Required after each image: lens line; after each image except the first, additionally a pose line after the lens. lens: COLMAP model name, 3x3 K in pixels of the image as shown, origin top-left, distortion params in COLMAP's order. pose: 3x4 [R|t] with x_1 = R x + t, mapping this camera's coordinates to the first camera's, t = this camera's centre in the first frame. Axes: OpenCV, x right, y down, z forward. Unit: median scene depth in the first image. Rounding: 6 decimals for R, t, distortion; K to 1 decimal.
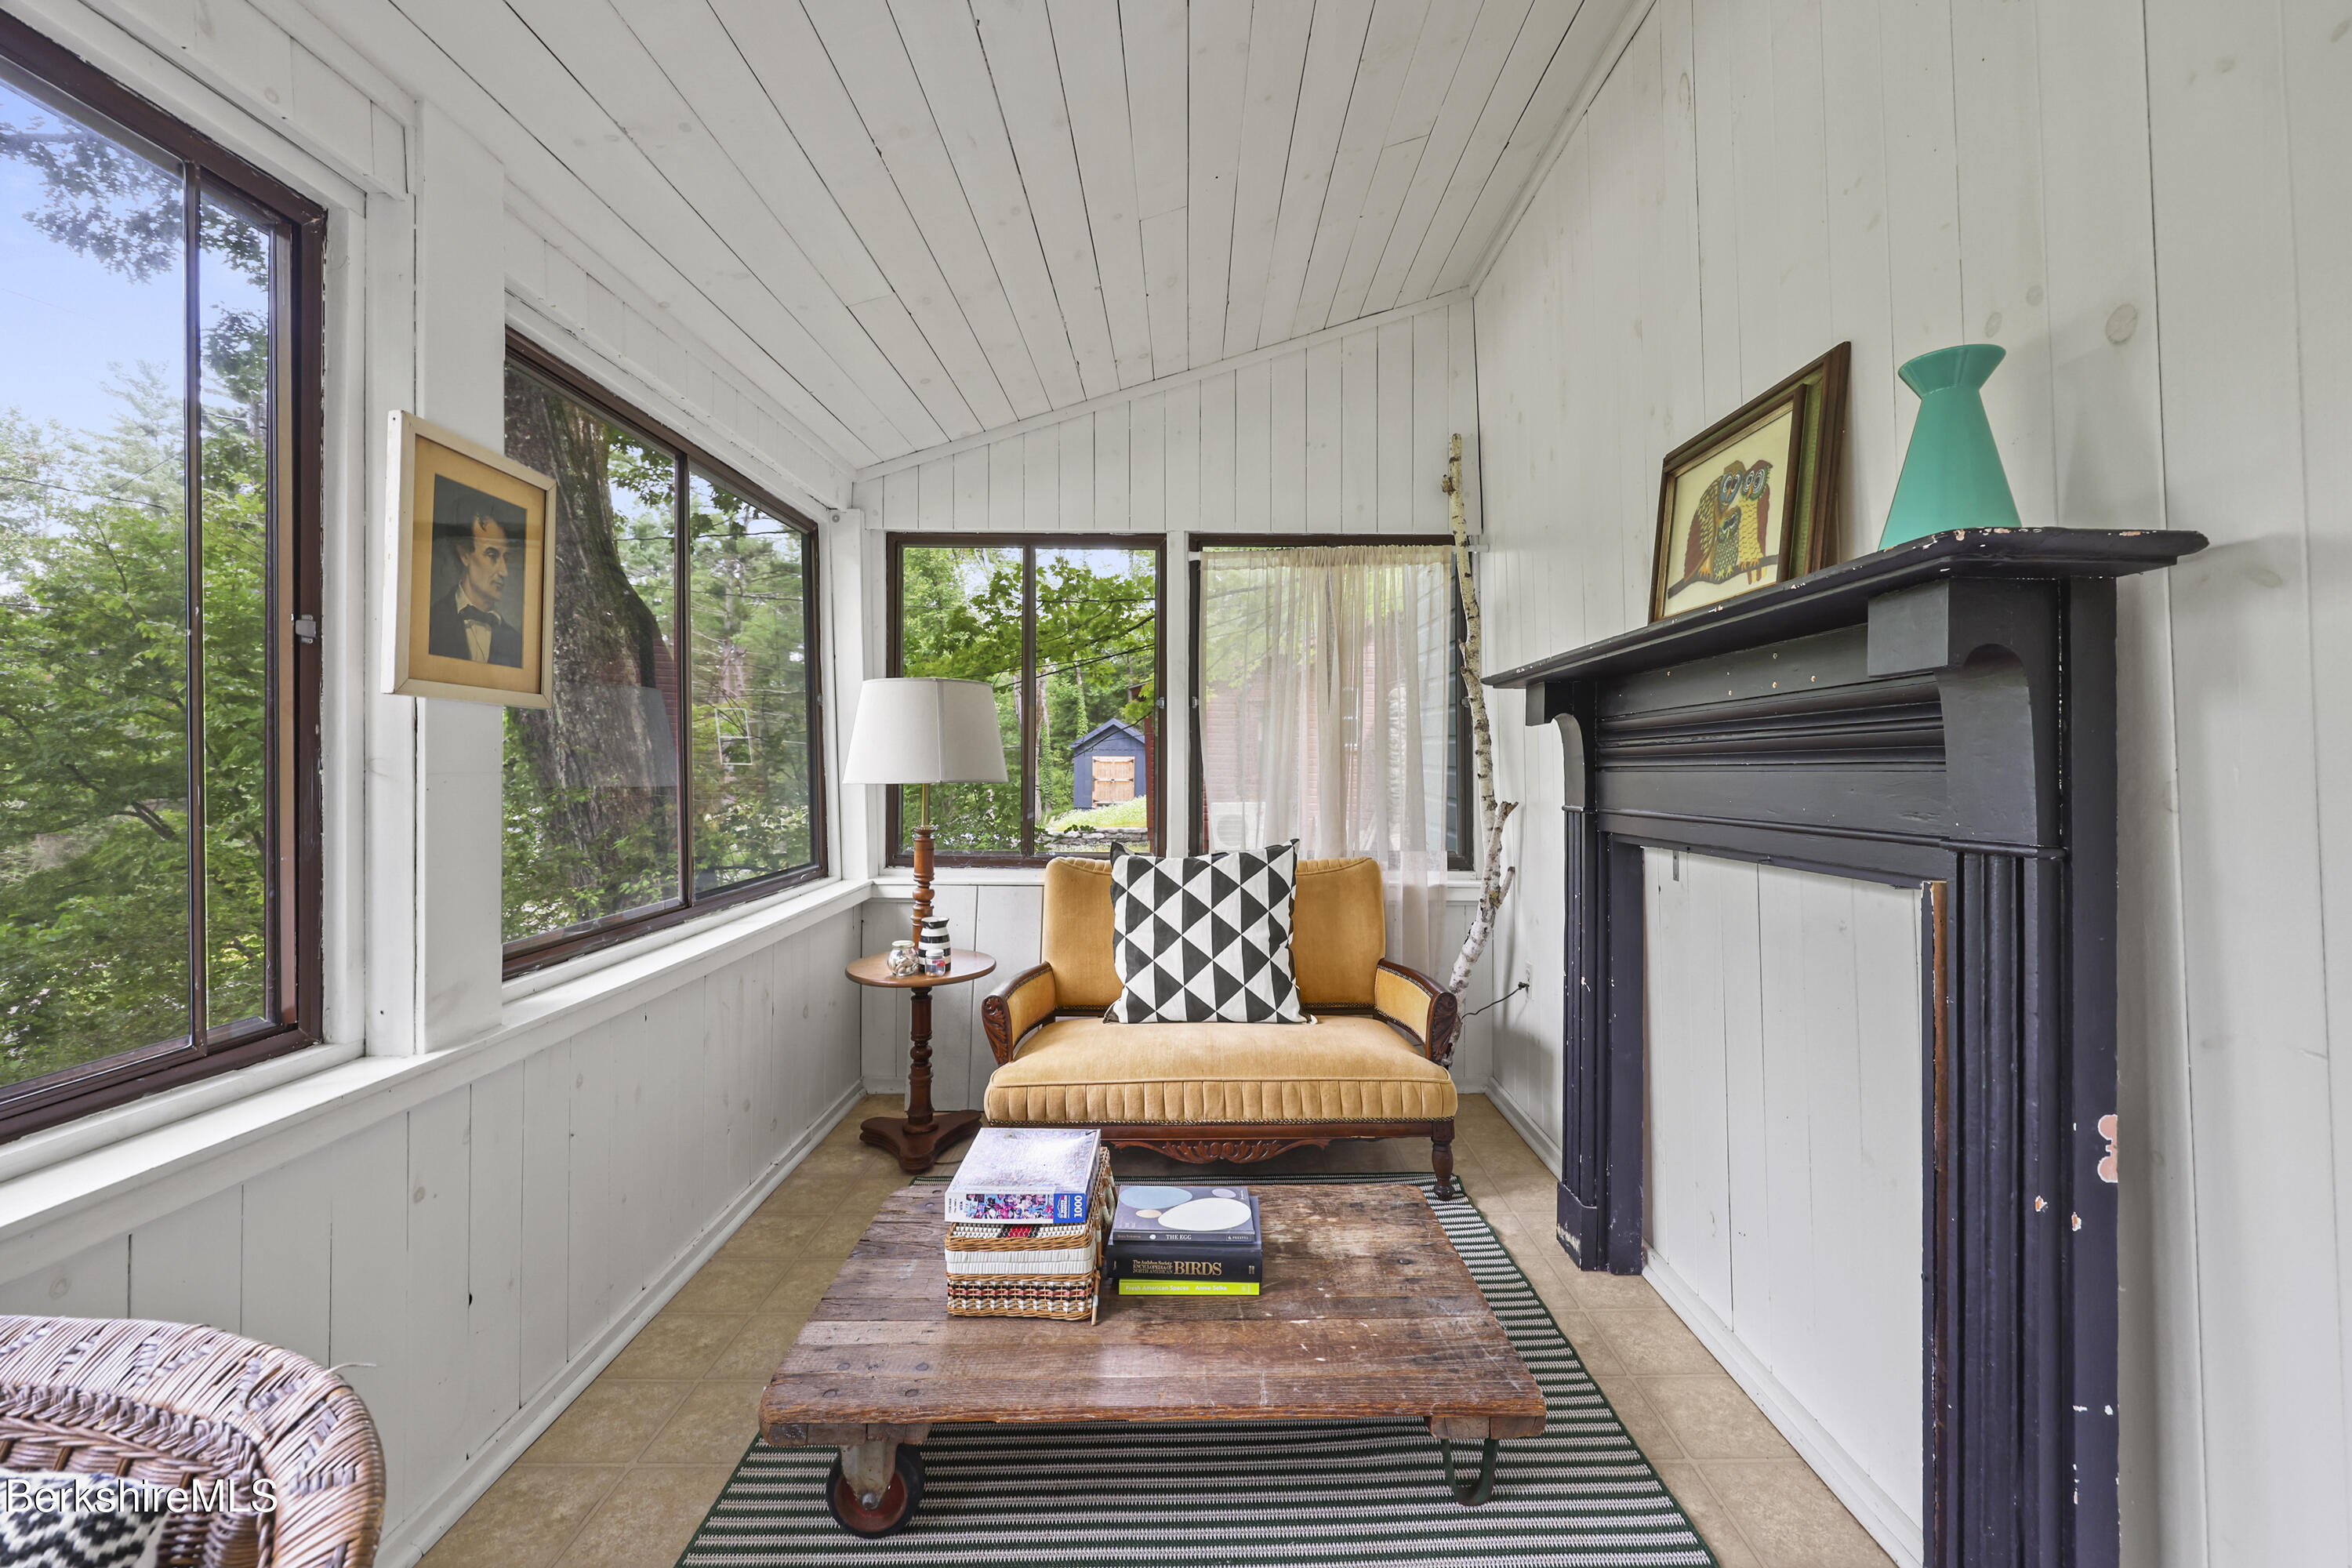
lens RADIAL K [[954.4, 0, 1182.0], [0, 954.4, 751.9], [0, 0, 1]] dist [-0.001225, 0.000008]
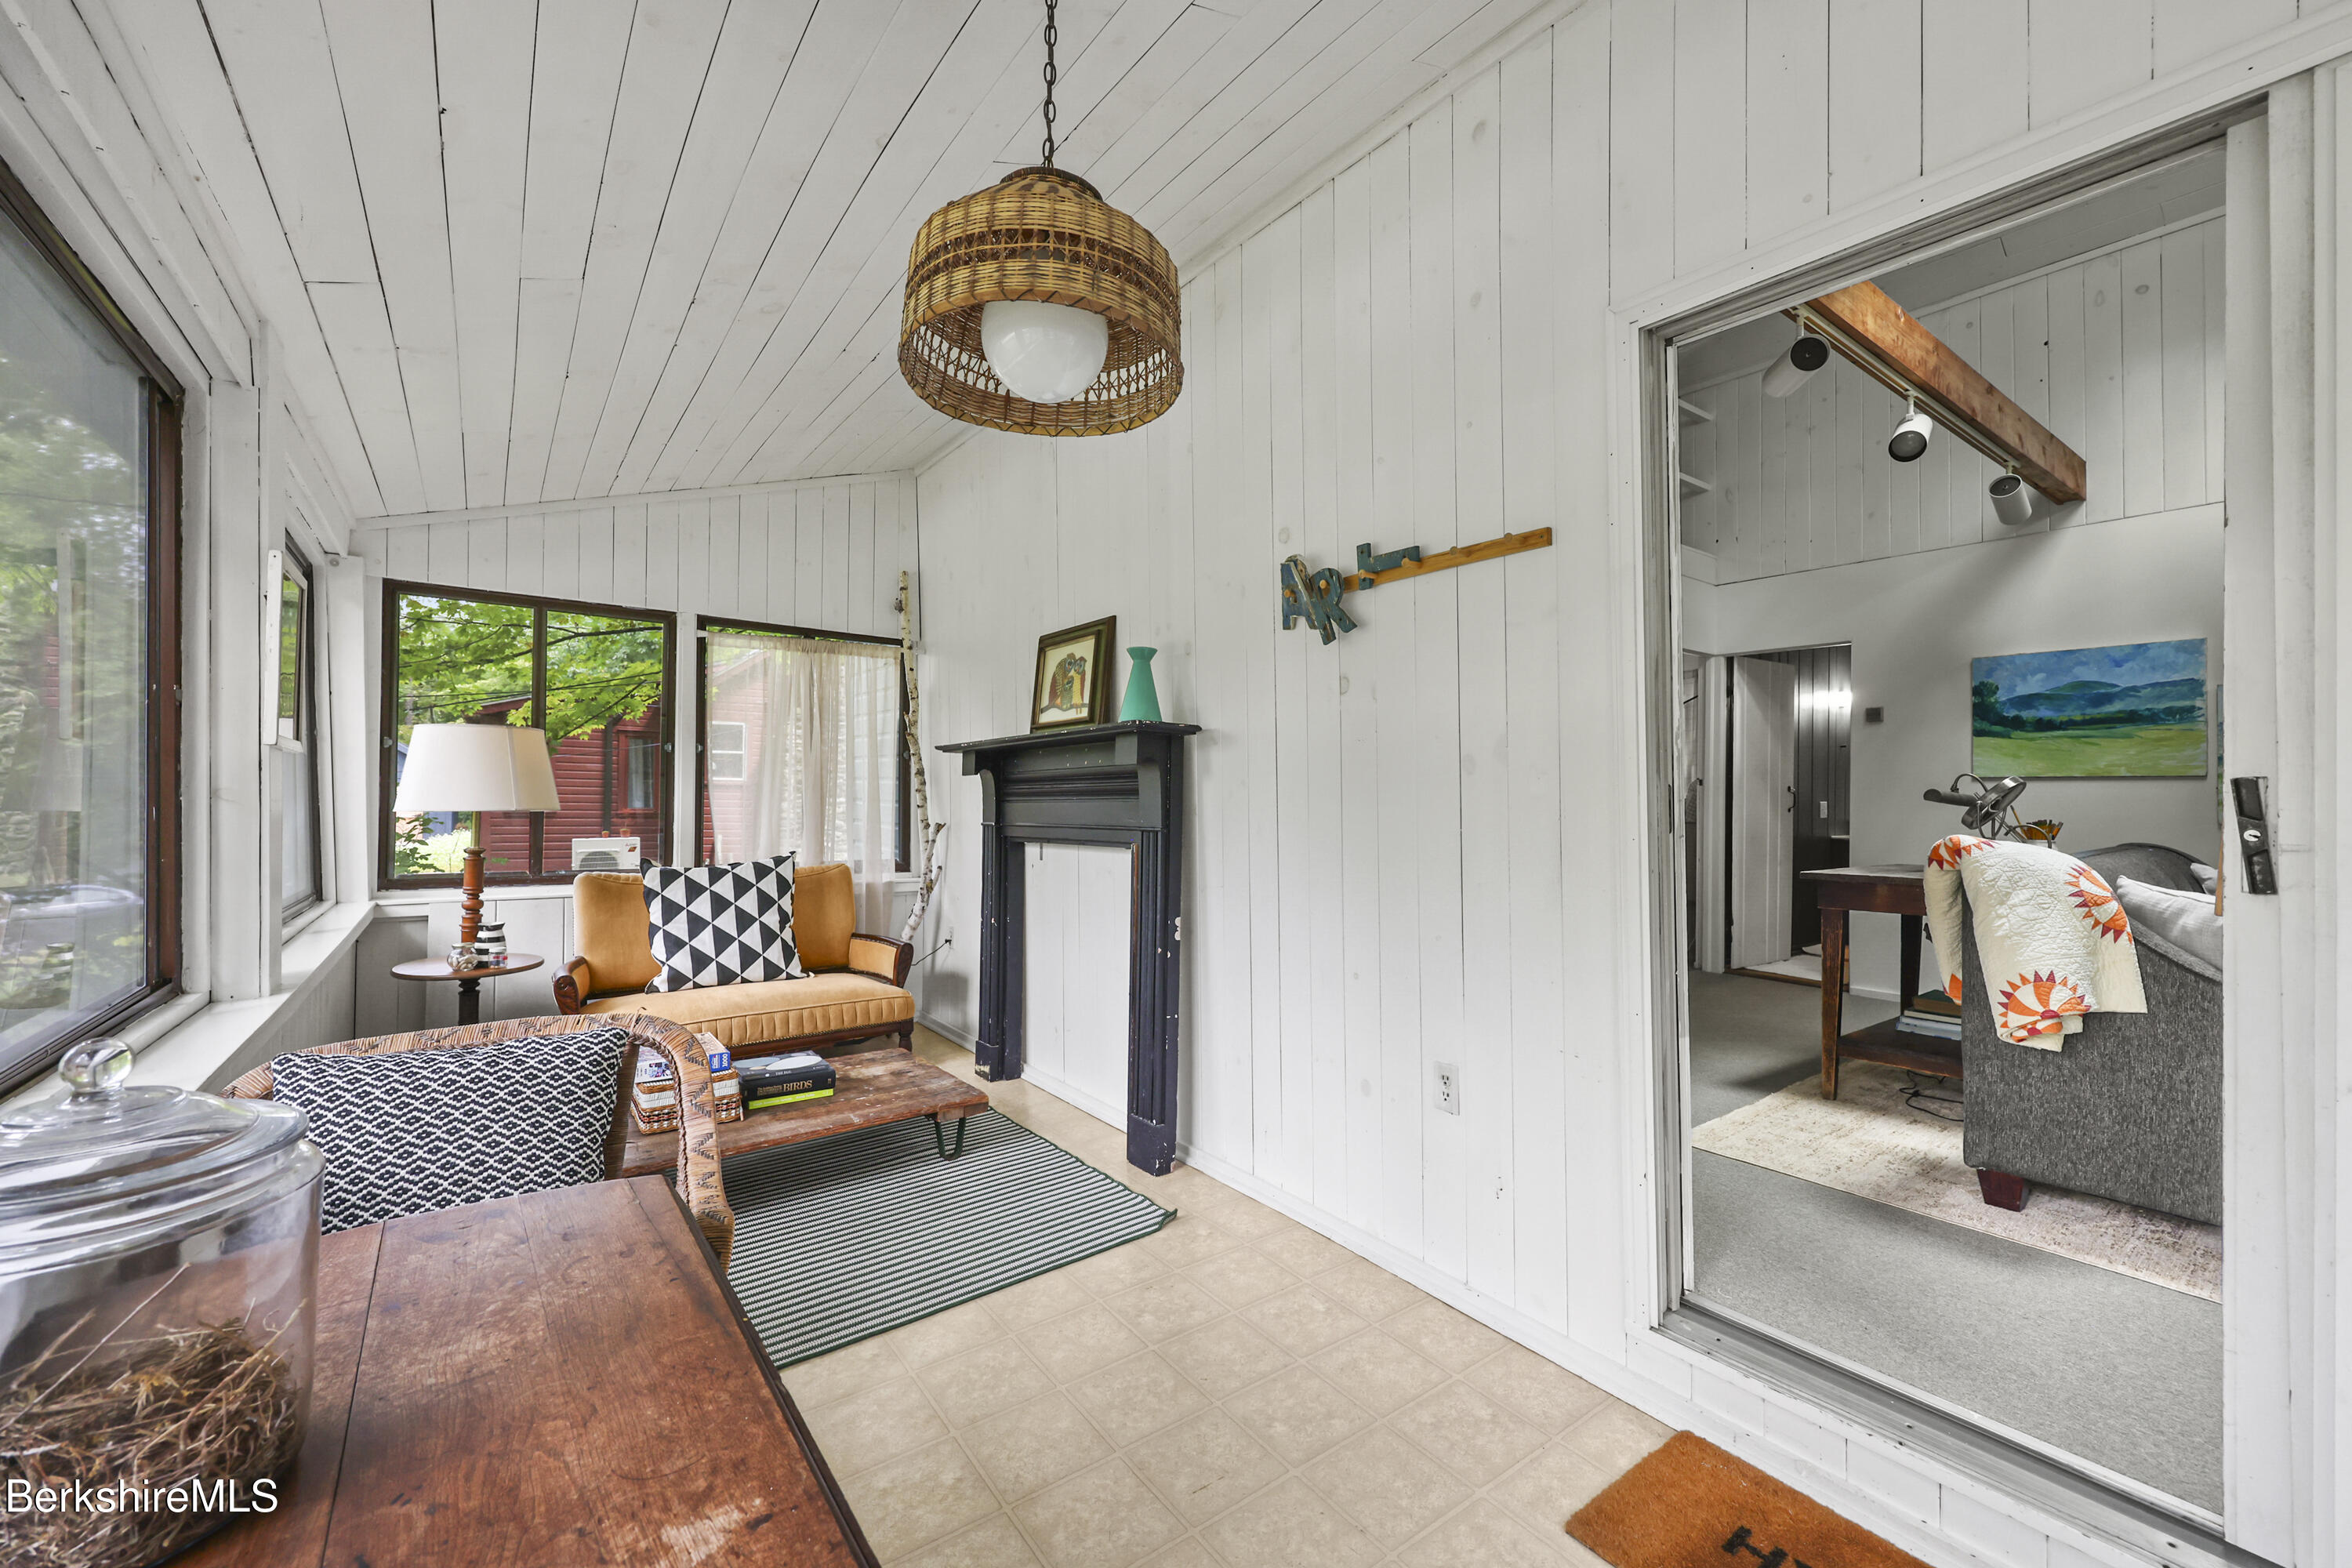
lens RADIAL K [[934.1, 0, 1176.0], [0, 934.1, 784.0], [0, 0, 1]] dist [0.000108, 0.000005]
pose [[0.800943, 0.015467, 0.598540, -0.276447], [-0.013613, 0.999878, -0.007621, -0.004367], [-0.598585, -0.002044, 0.801057, -0.469335]]
